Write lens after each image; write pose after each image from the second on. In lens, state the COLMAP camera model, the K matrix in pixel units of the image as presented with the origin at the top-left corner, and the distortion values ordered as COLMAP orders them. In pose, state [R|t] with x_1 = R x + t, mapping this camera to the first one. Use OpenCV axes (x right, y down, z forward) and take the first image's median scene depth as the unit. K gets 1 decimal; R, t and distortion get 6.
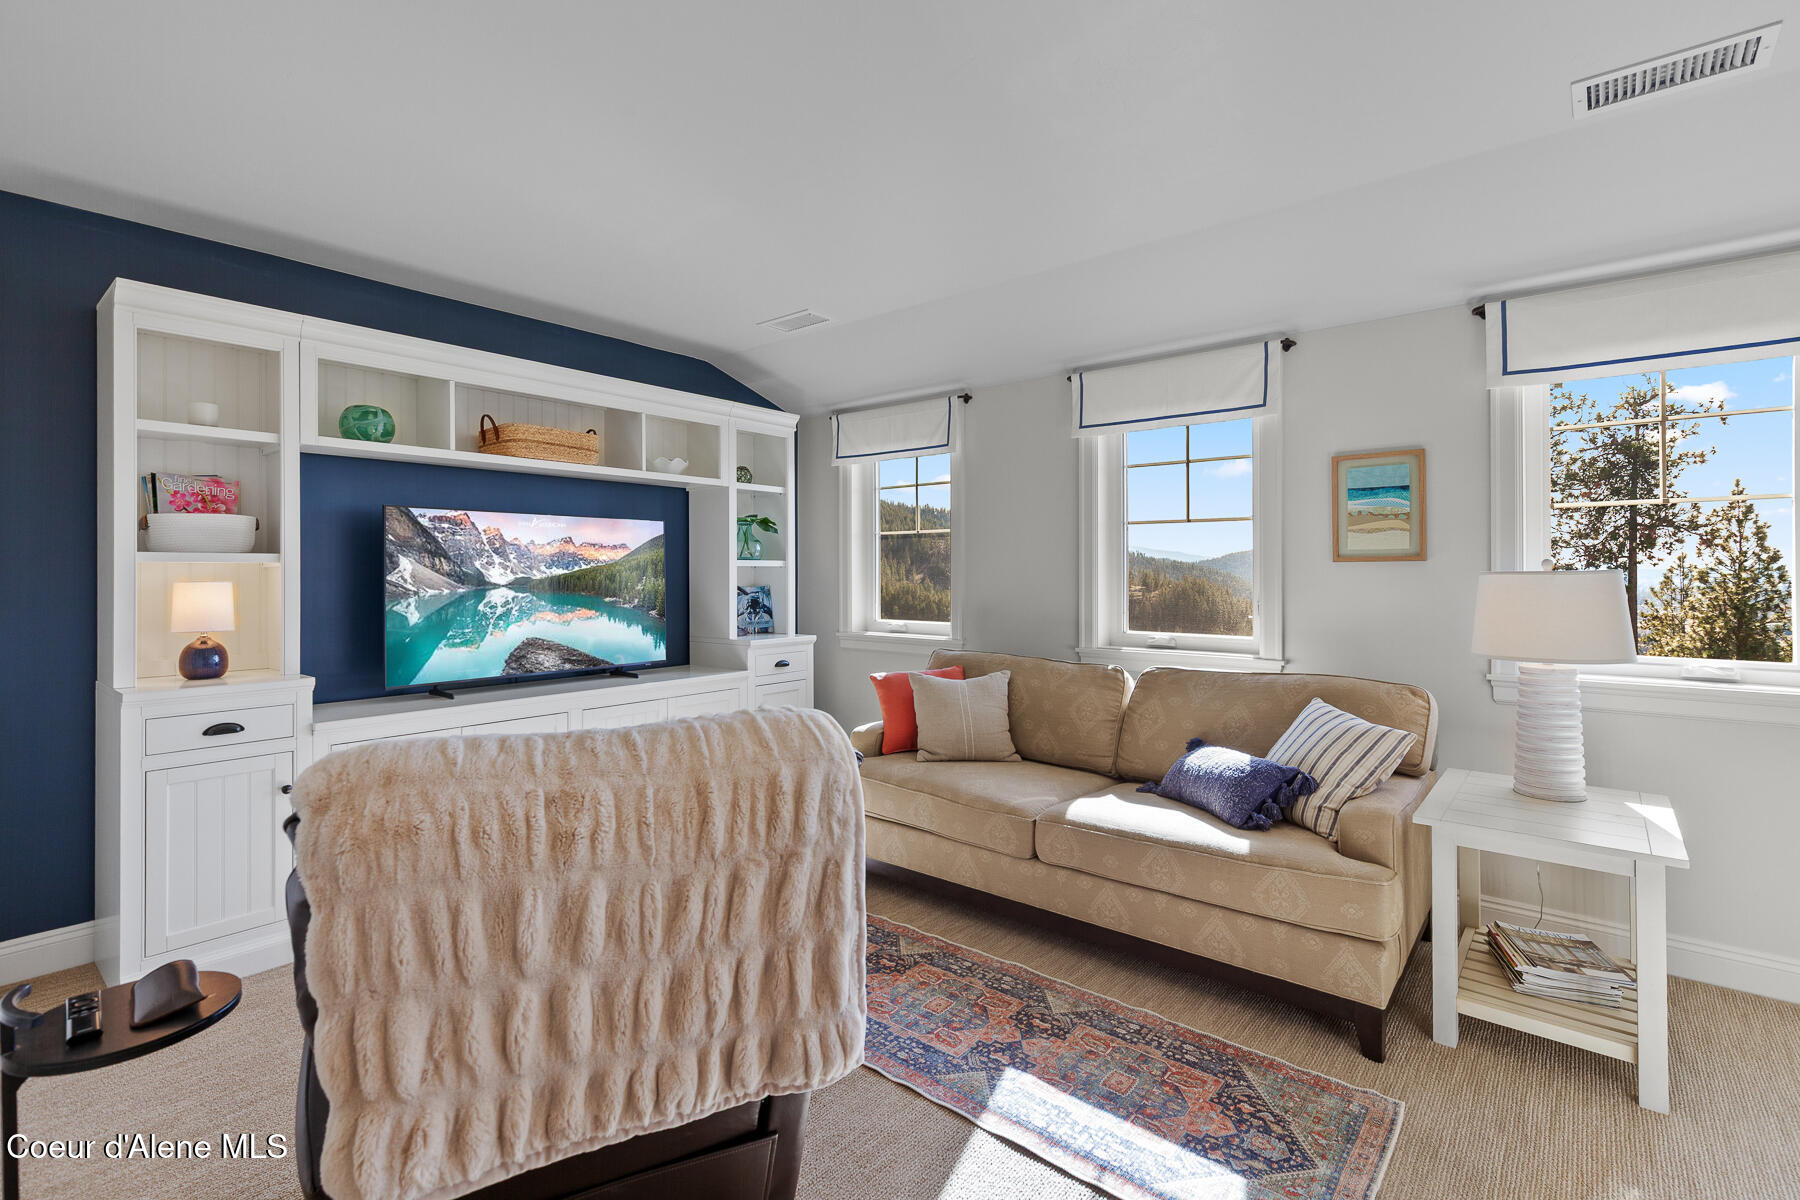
lens RADIAL K [[820.2, 0, 918.9], [0, 820.2, 569.8], [0, 0, 1]] dist [0.004654, 0.000420]
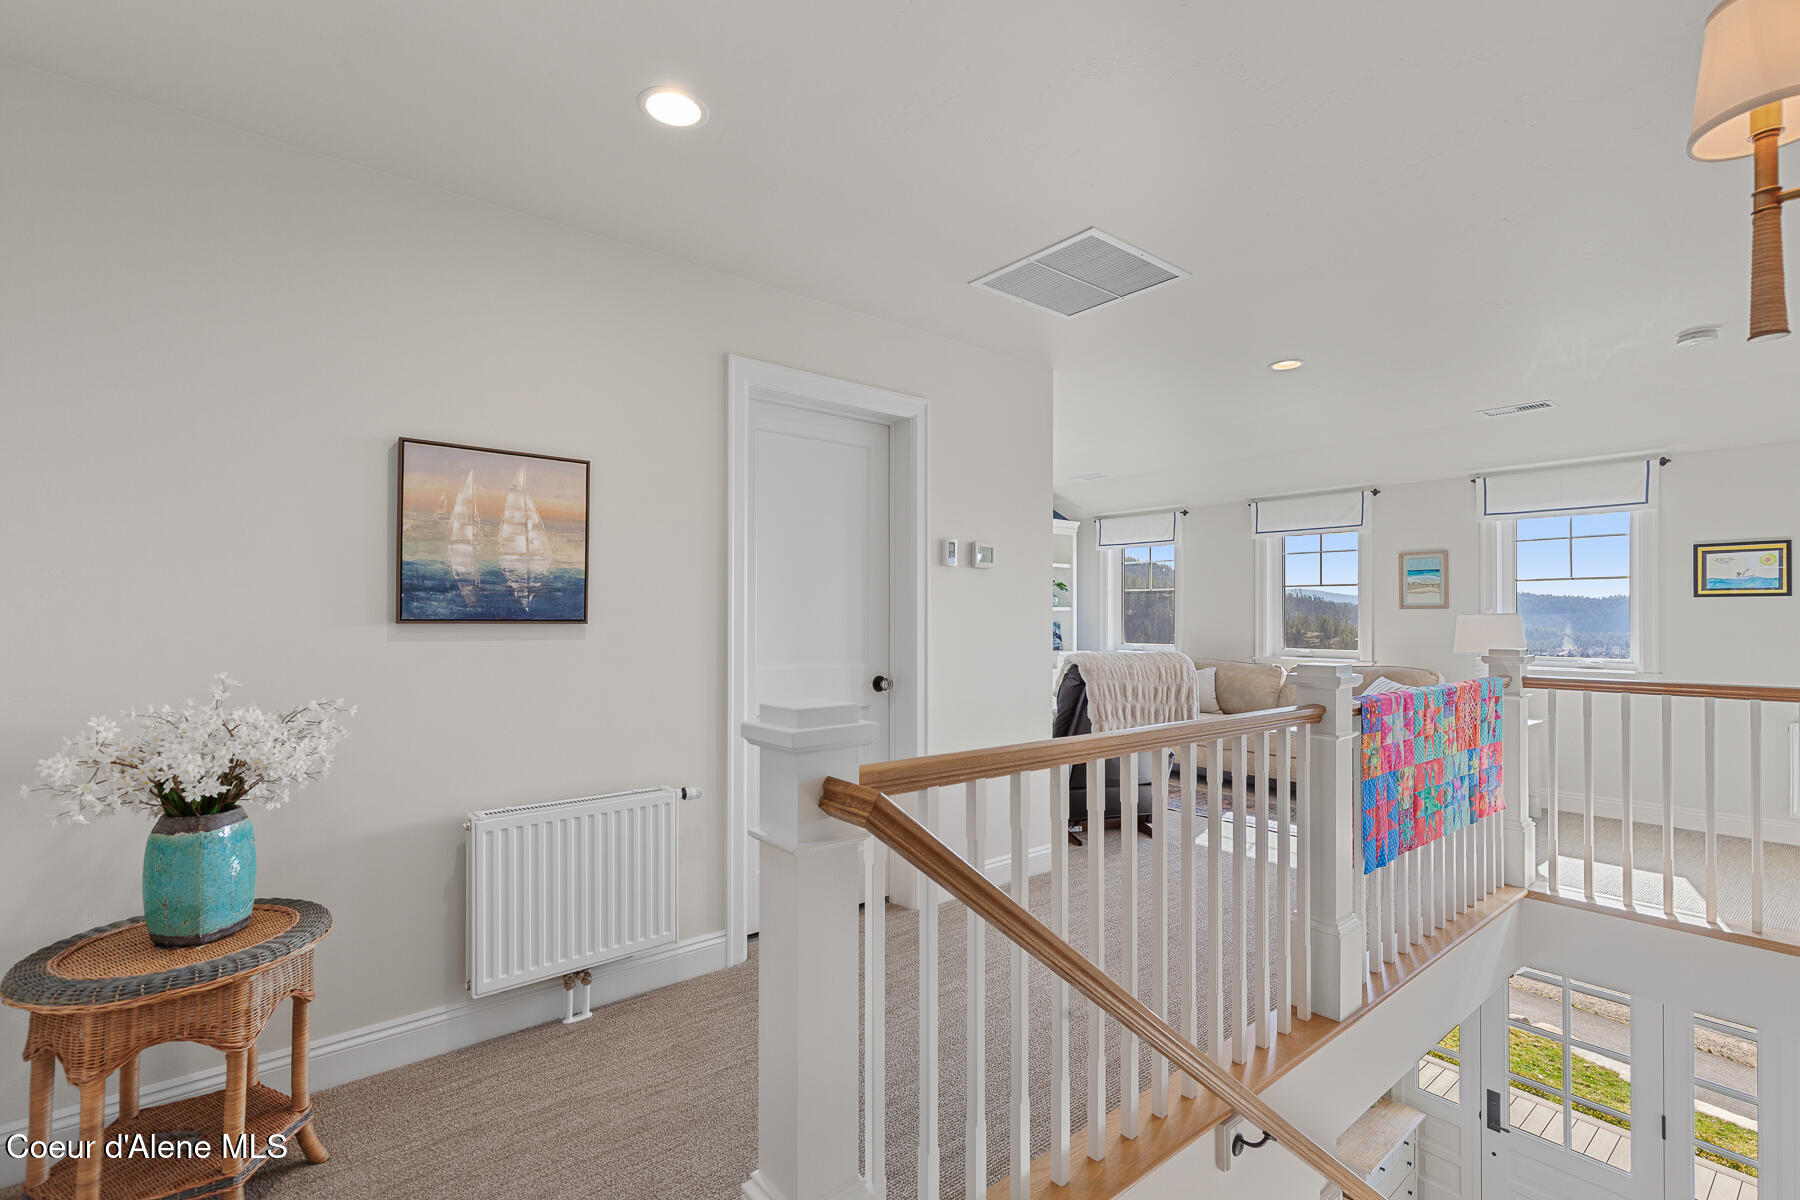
lens RADIAL K [[820.2, 0, 910.1], [0, 820.2, 612.3], [0, 0, 1]] dist [0.004654, 0.000420]
pose [[0.980353, 0.003236, -0.197227, -0.224999], [-0.003586, 0.999993, -0.001415, 0.004098], [0.197221, 0.002094, 0.980357, -1.070703]]
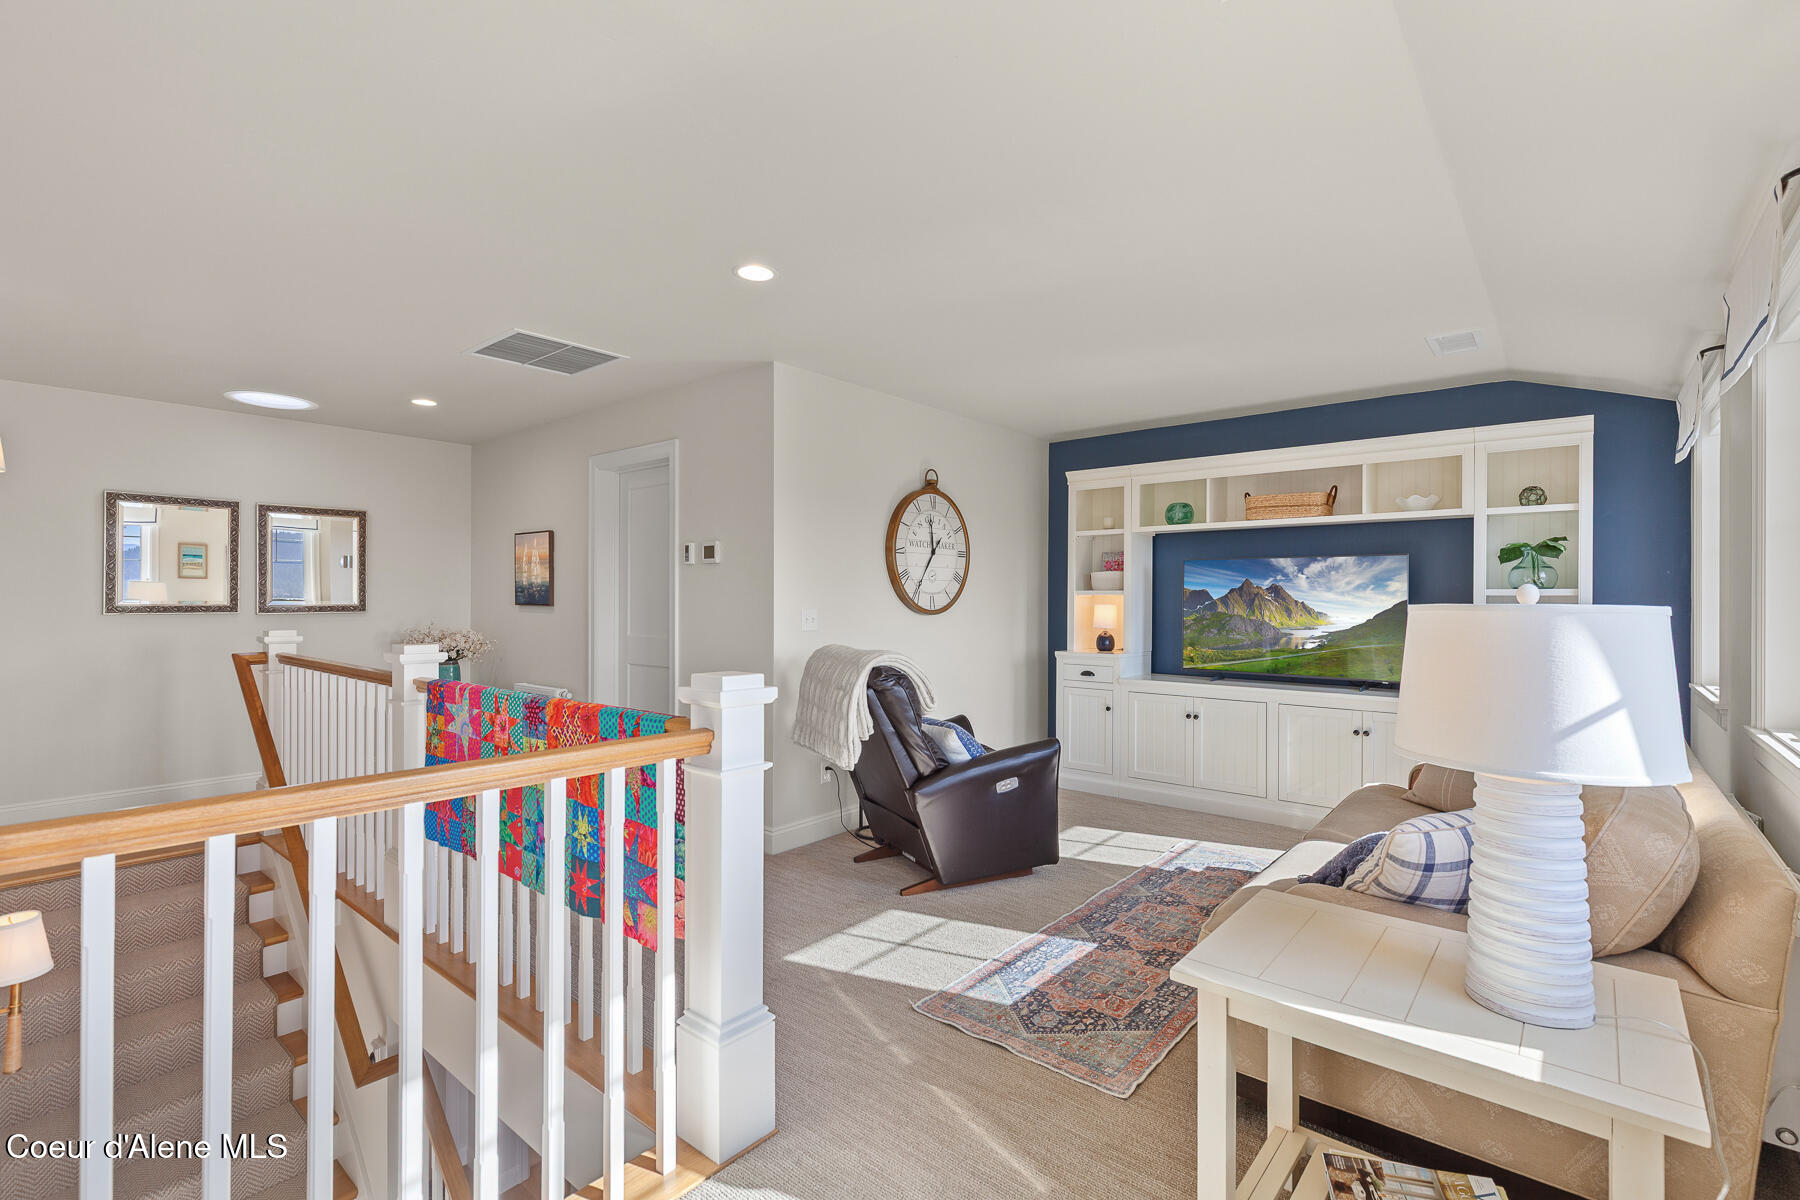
lens RADIAL K [[820.2, 0, 899.4], [0, 820.2, 597.4], [0, 0, 1]] dist [0.004654, 0.000420]
pose [[-0.019586, 0.001833, -0.999806, 1.027733], [0.000387, 0.999998, 0.001826, -0.006073], [0.999808, -0.000351, -0.019587, 0.445236]]
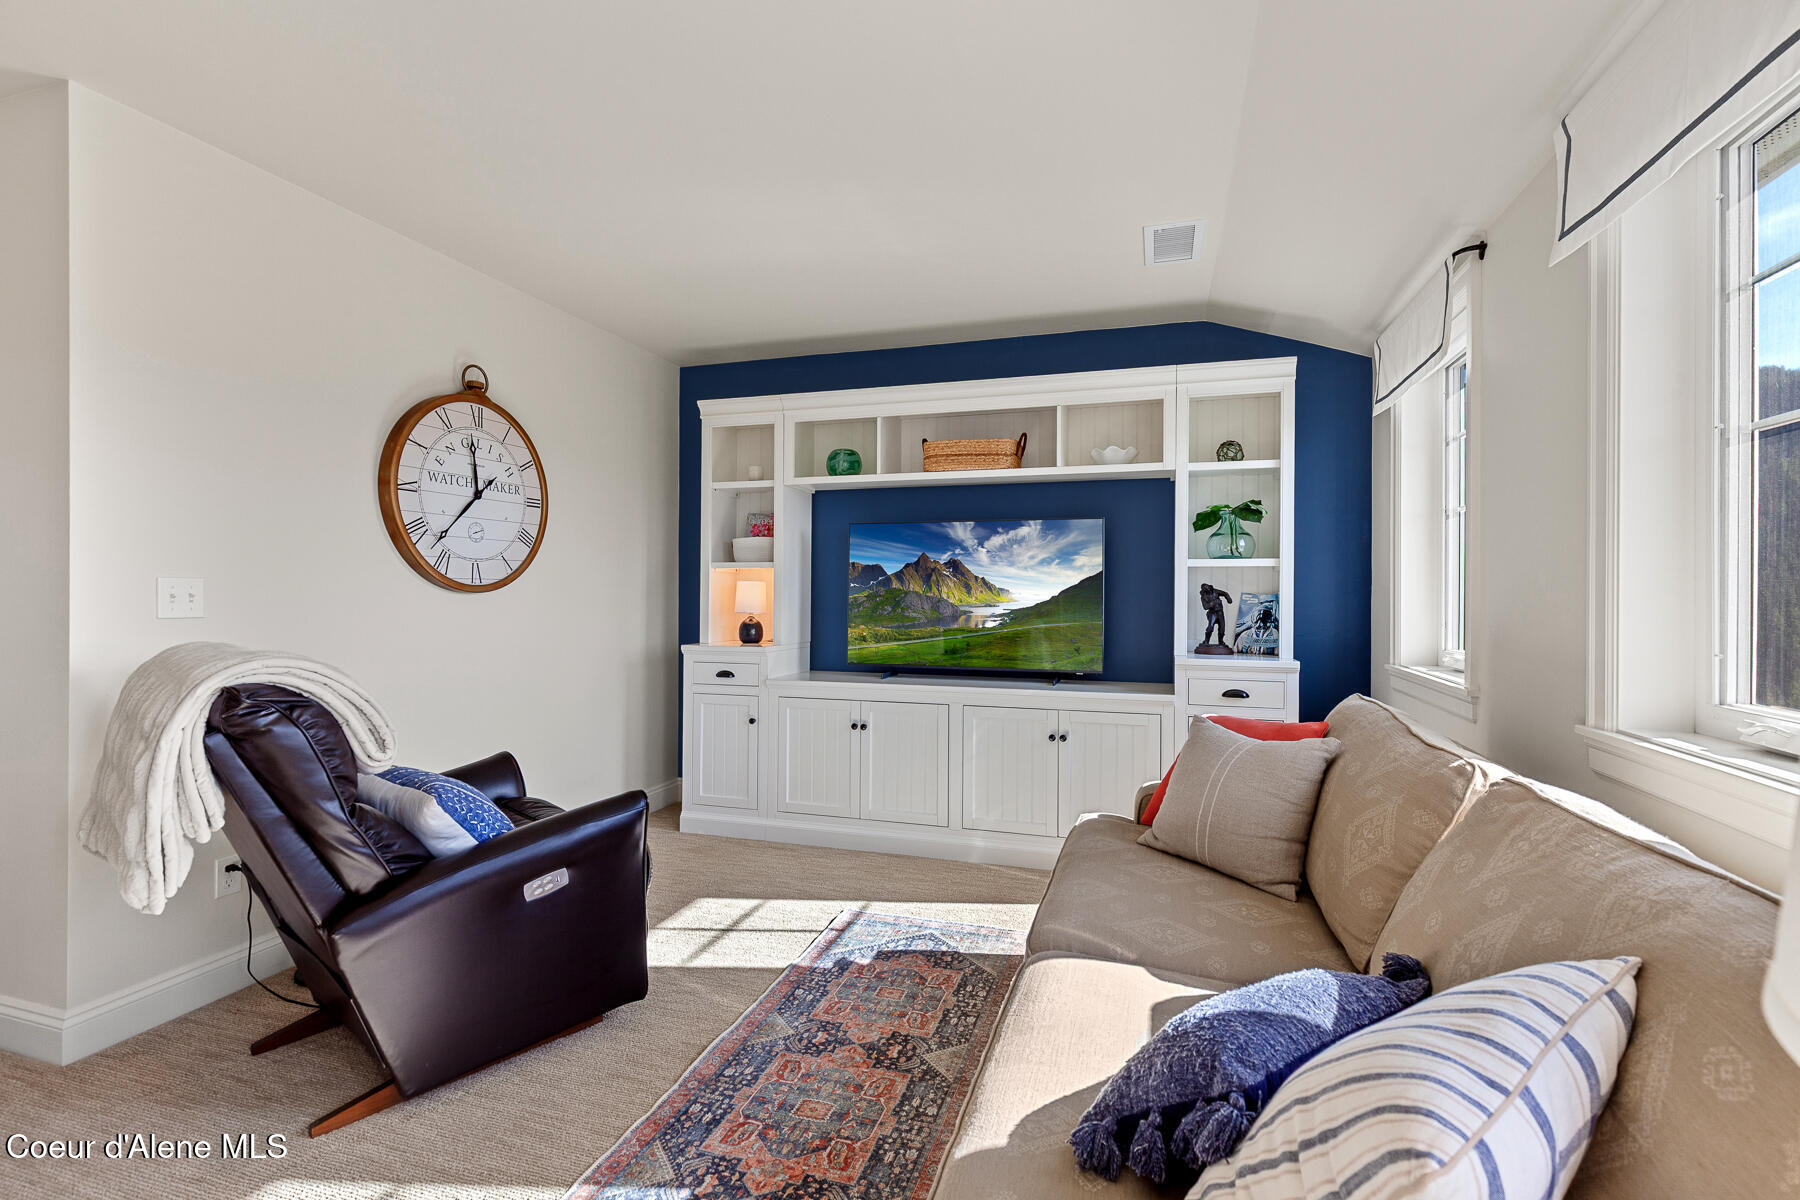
lens RADIAL K [[820.2, 0, 905.4], [0, 820.2, 599.5], [0, 0, 1]] dist [0.004654, 0.000420]
pose [[0.366042, 0.012023, -0.930521, 0.585709], [-0.001882, 0.999924, 0.012179, 0.025457], [0.930597, -0.002706, 0.366037, 0.598760]]
